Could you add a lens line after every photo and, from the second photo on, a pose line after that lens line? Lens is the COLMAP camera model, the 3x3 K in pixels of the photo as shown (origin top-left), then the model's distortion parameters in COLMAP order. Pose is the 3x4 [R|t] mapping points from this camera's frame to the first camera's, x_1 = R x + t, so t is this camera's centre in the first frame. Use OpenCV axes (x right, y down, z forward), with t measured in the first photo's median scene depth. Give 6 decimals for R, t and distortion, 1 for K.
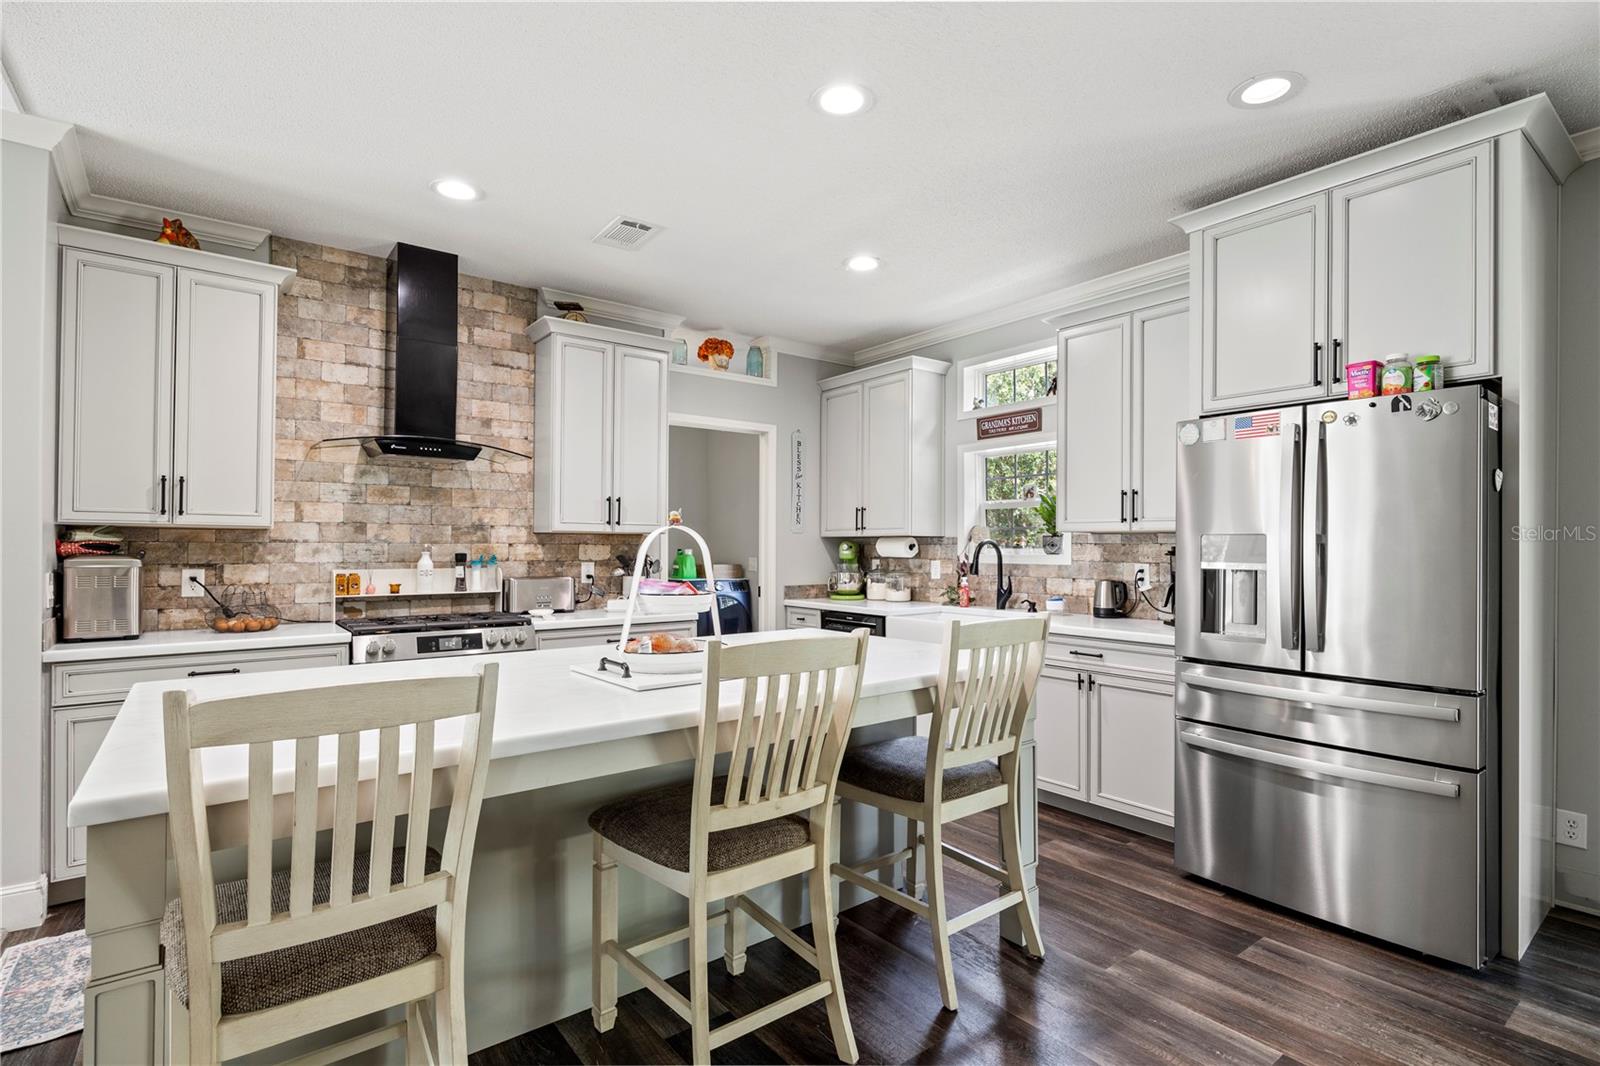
lens RADIAL K [[764.9, 0, 801.9], [0, 764.9, 539.5], [0, 0, 1]] dist [-0.004737, 0.001370]
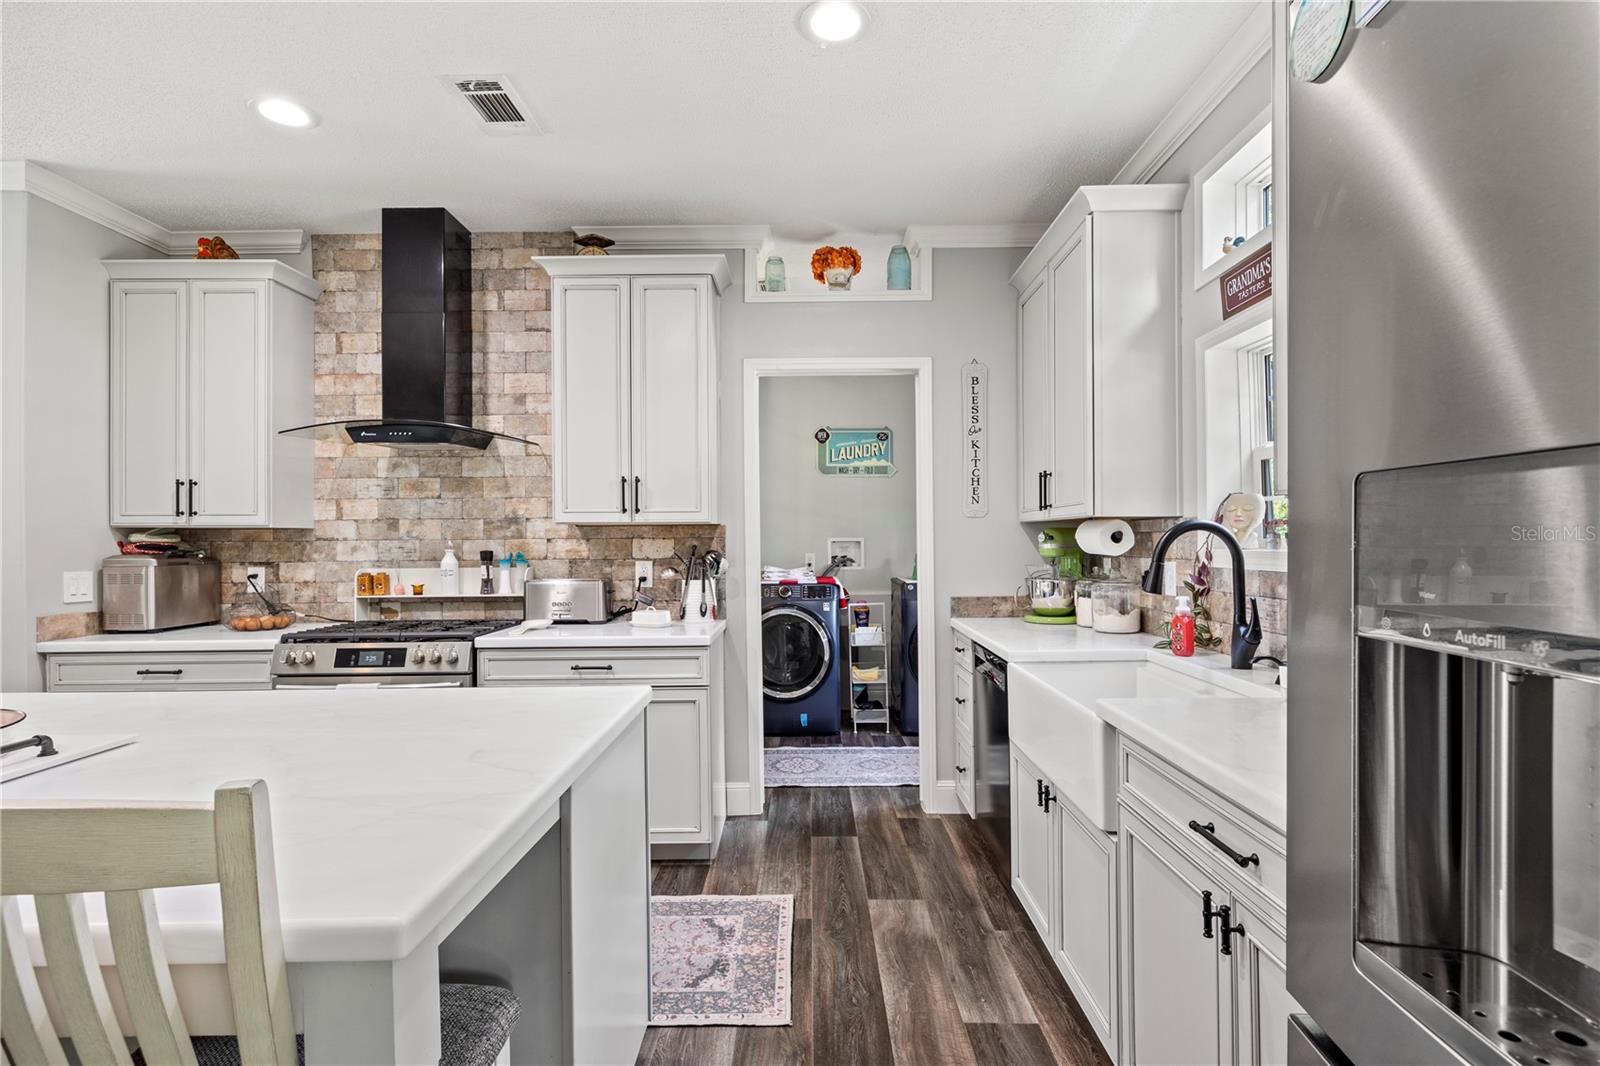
lens RADIAL K [[764.9, 0, 800.9], [0, 764.9, 537.3], [0, 0, 1]] dist [-0.004737, 0.001370]
pose [[0.791389, -0.009836, -0.611234, 0.374409], [0.016811, 0.999843, 0.005676, 0.003653], [0.611082, -0.014768, 0.791430, 0.524507]]
